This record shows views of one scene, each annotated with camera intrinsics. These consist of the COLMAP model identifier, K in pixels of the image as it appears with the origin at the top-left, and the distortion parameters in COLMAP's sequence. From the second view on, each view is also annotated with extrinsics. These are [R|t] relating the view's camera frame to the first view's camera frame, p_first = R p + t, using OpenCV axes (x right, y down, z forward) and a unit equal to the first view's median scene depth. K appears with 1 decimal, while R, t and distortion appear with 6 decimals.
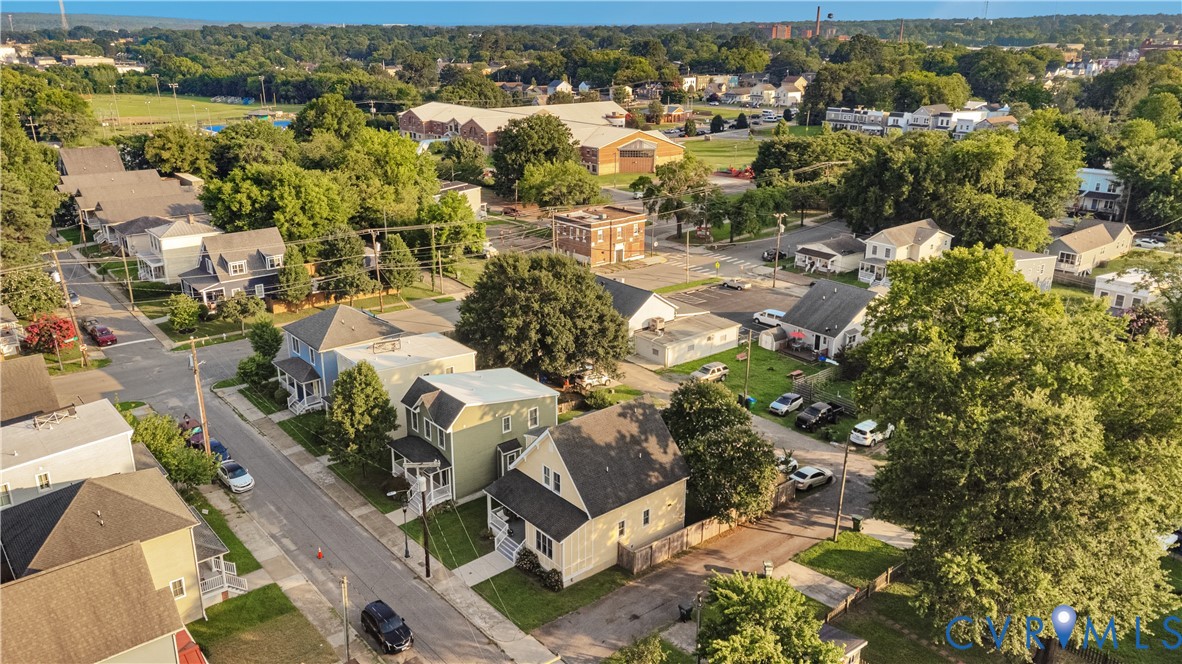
lens RADIAL K [[867.2, 0, 591.0], [0, 867.2, 332.0], [0, 0, 1]] dist [0.042846, 0.002944]
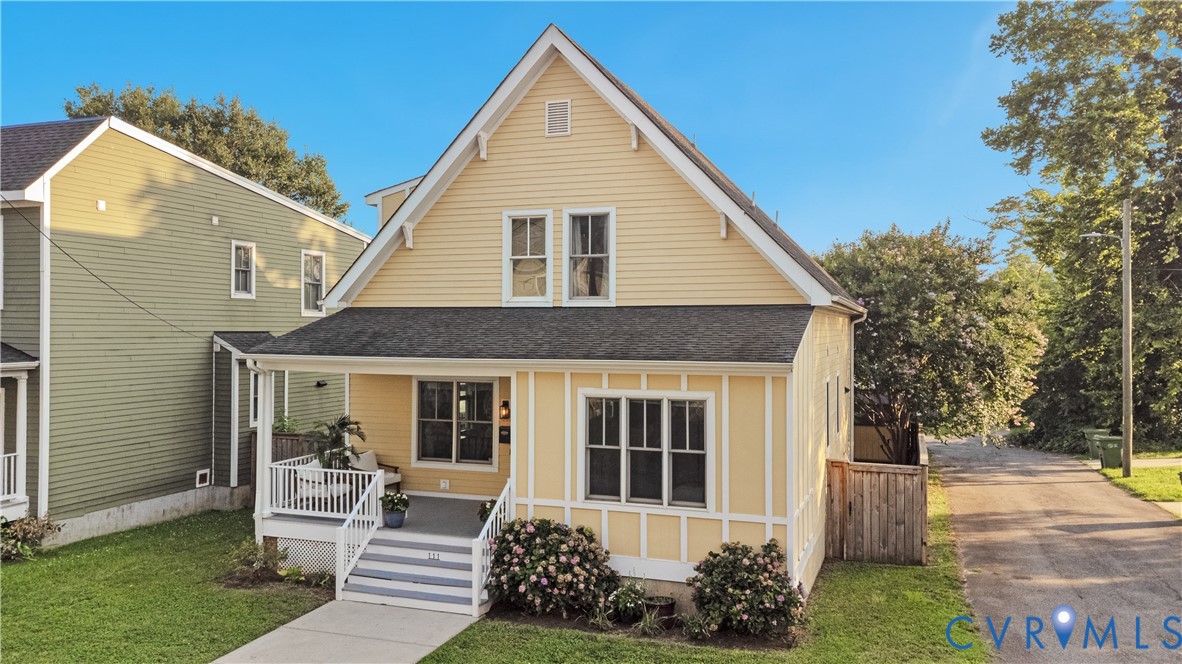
lens RADIAL K [[867.2, 0, 591.0], [0, 867.2, 332.0], [0, 0, 1]] dist [0.042846, 0.002944]
pose [[0.862873, -0.001615, 0.505418, -0.167467], [0.163882, 0.946861, -0.276762, 0.265838], [-0.478114, 0.321639, 0.817285, 0.800714]]
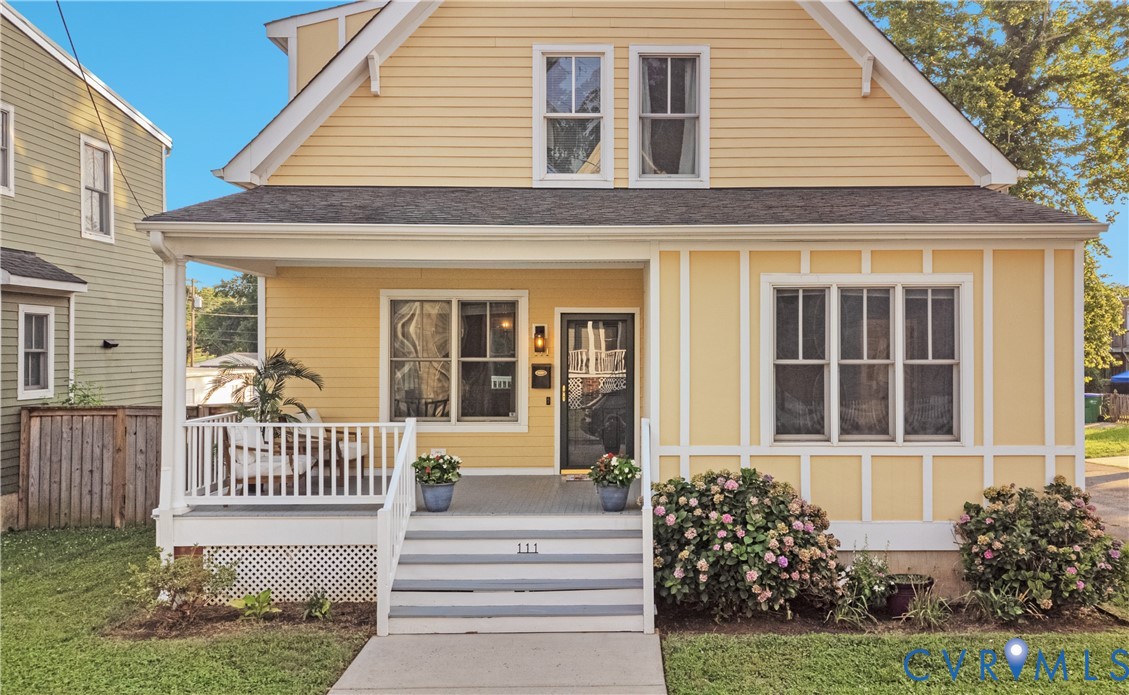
lens RADIAL K [[911.4, 0, 620.4], [0, 911.4, 351.1], [0, 0, 1]] dist [0.050246, 0.000939]
pose [[0.631548, -0.006115, 0.775313, -0.191767], [0.254224, 0.946320, -0.199621, 0.255090], [-0.732473, 0.323173, 0.599201, 0.911861]]
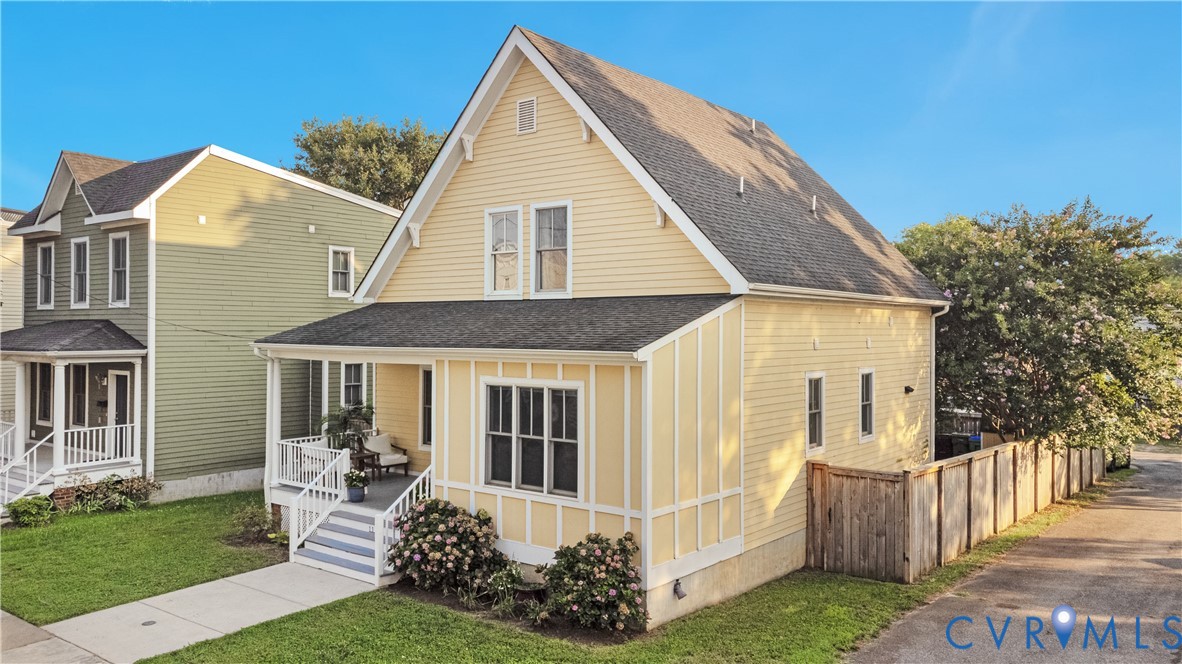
lens RADIAL K [[867.2, 0, 591.0], [0, 867.2, 332.0], [0, 0, 1]] dist [0.042846, 0.002944]
pose [[0.978848, -0.000680, 0.204588, -0.080902], [0.066687, 0.946440, -0.315919, 0.280257], [-0.193415, 0.322880, 0.926466, 0.767489]]
